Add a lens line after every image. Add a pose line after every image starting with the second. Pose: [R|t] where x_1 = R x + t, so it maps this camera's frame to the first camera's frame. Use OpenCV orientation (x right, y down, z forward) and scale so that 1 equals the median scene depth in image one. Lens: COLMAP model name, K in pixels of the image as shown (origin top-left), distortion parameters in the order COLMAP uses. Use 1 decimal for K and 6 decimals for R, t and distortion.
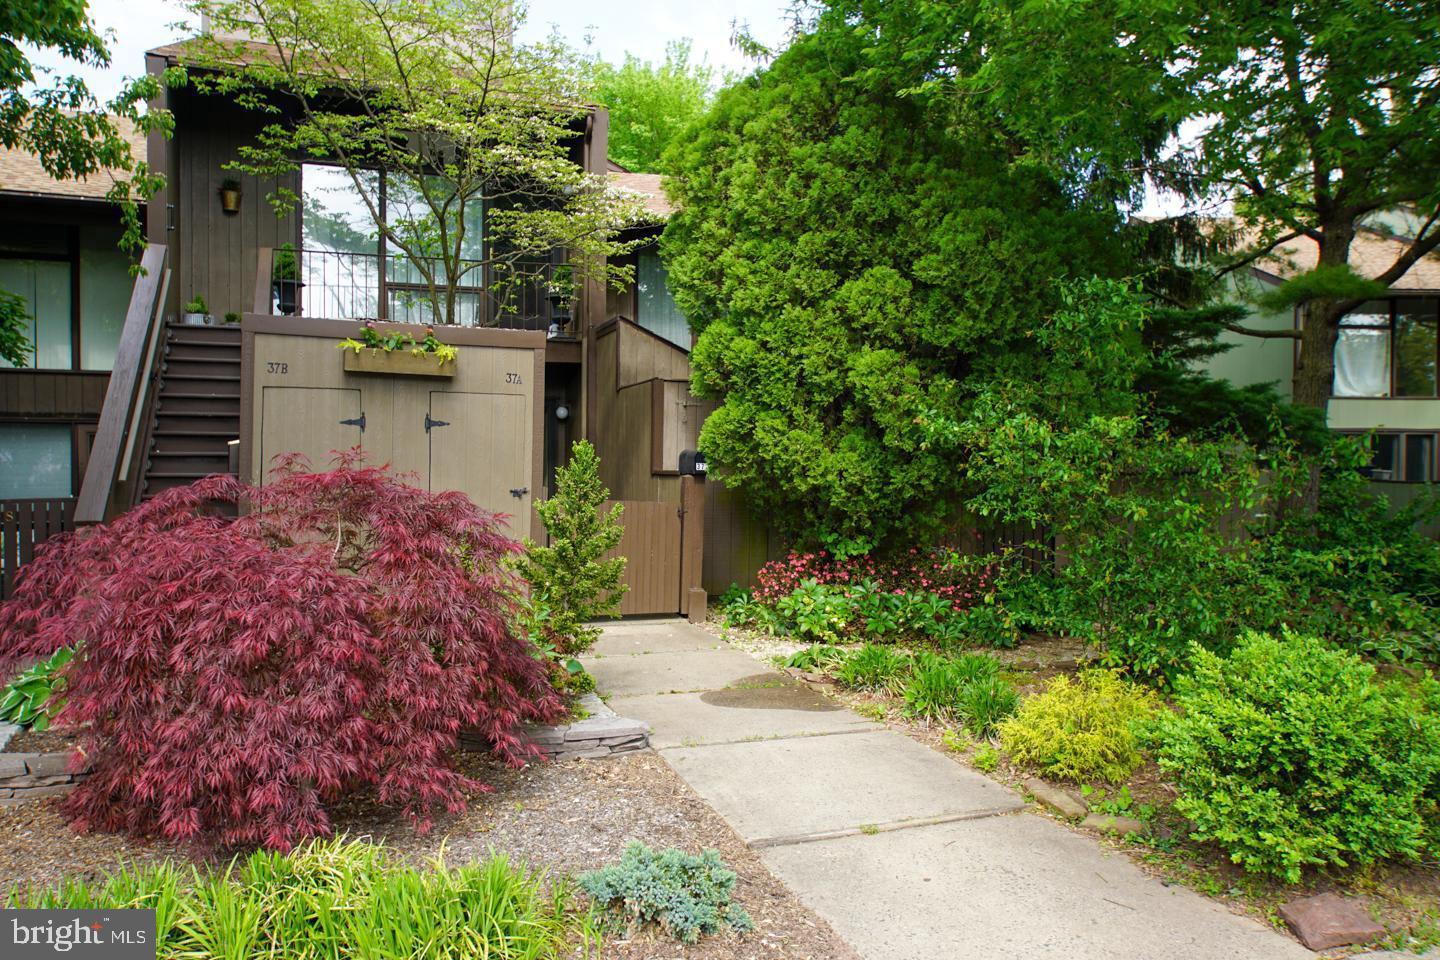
lens RADIAL K [[1099.5, 0, 717.8], [0, 1099.5, 477.7], [0, 0, 1]] dist [0.011323, 0.003497]
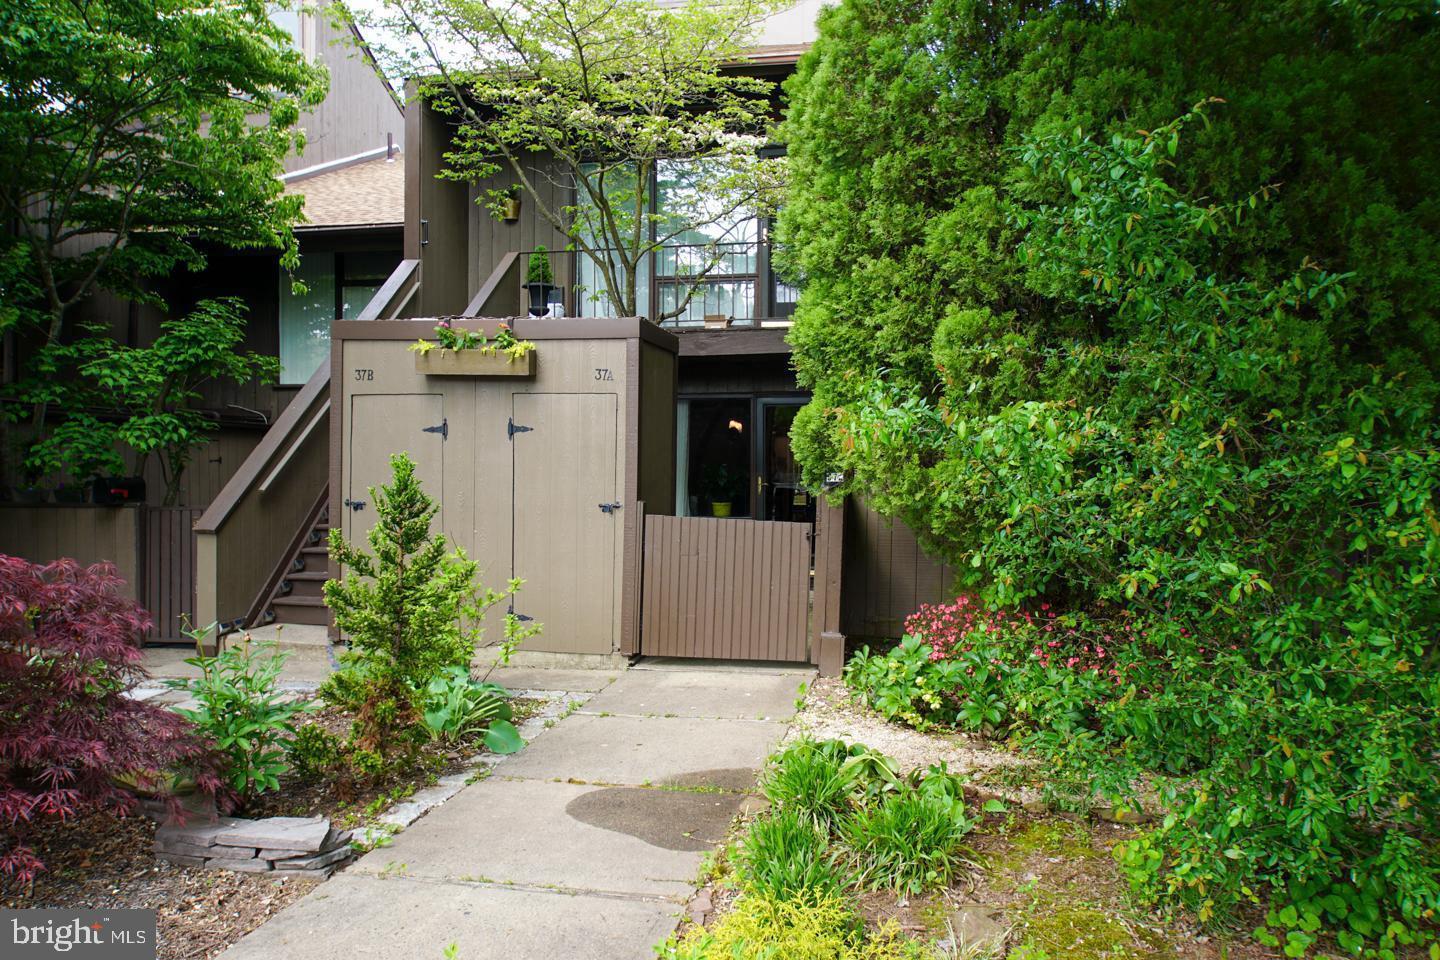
lens RADIAL K [[1099.5, 0, 720.8], [0, 1099.5, 480.2], [0, 0, 1]] dist [0.011323, 0.003497]
pose [[0.854981, 0.006050, -0.518623, 0.359129], [-0.001974, 0.999963, 0.008411, -0.015849], [0.518655, -0.006167, 0.854961, 0.328825]]
